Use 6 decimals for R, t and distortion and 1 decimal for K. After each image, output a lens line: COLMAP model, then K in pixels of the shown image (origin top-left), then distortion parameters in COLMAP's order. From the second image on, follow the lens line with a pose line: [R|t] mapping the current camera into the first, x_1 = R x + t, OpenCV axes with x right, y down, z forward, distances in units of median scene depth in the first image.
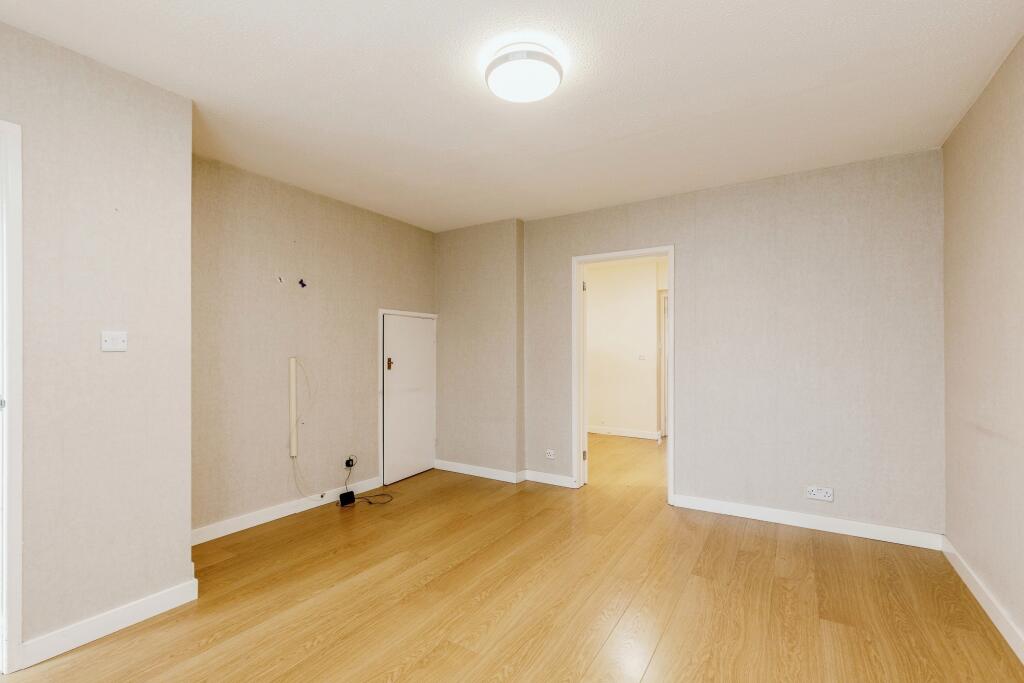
lens RADIAL K [[459.2, 0, 511.5], [0, 459.2, 348.6], [0, 0, 1]] dist [0.001066, 0.000206]
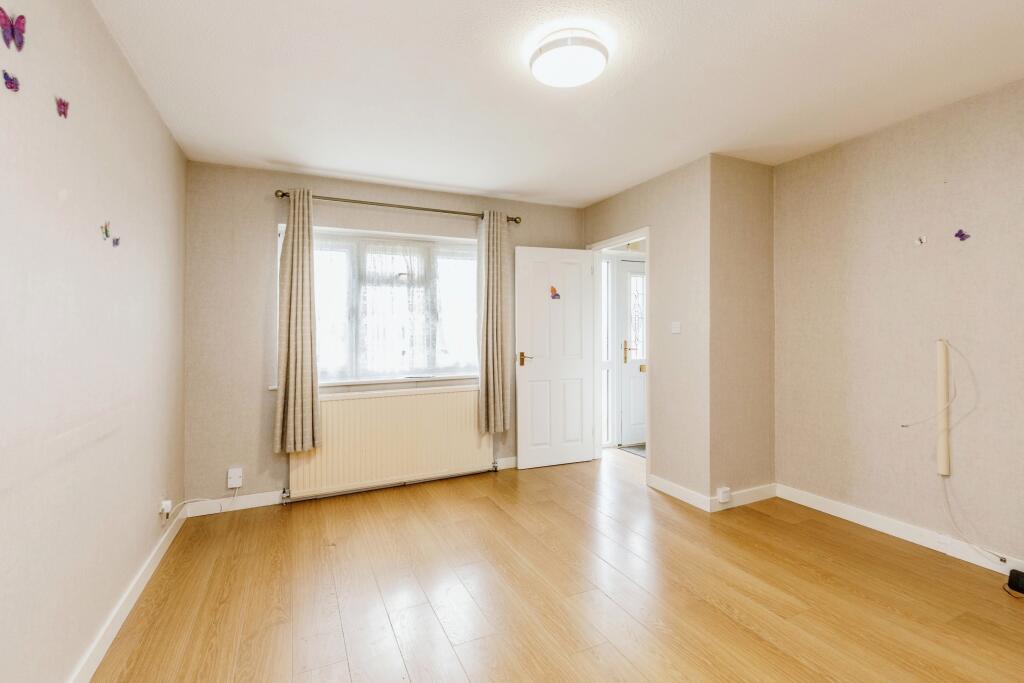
lens RADIAL K [[459.2, 0, 511.5], [0, 459.2, 348.6], [0, 0, 1]] dist [0.001066, 0.000206]
pose [[-0.544977, 0.025415, -0.838066, 0.625068], [0.008847, 0.999659, 0.024562, 0.008752], [0.838404, 0.005972, -0.545016, 0.994387]]
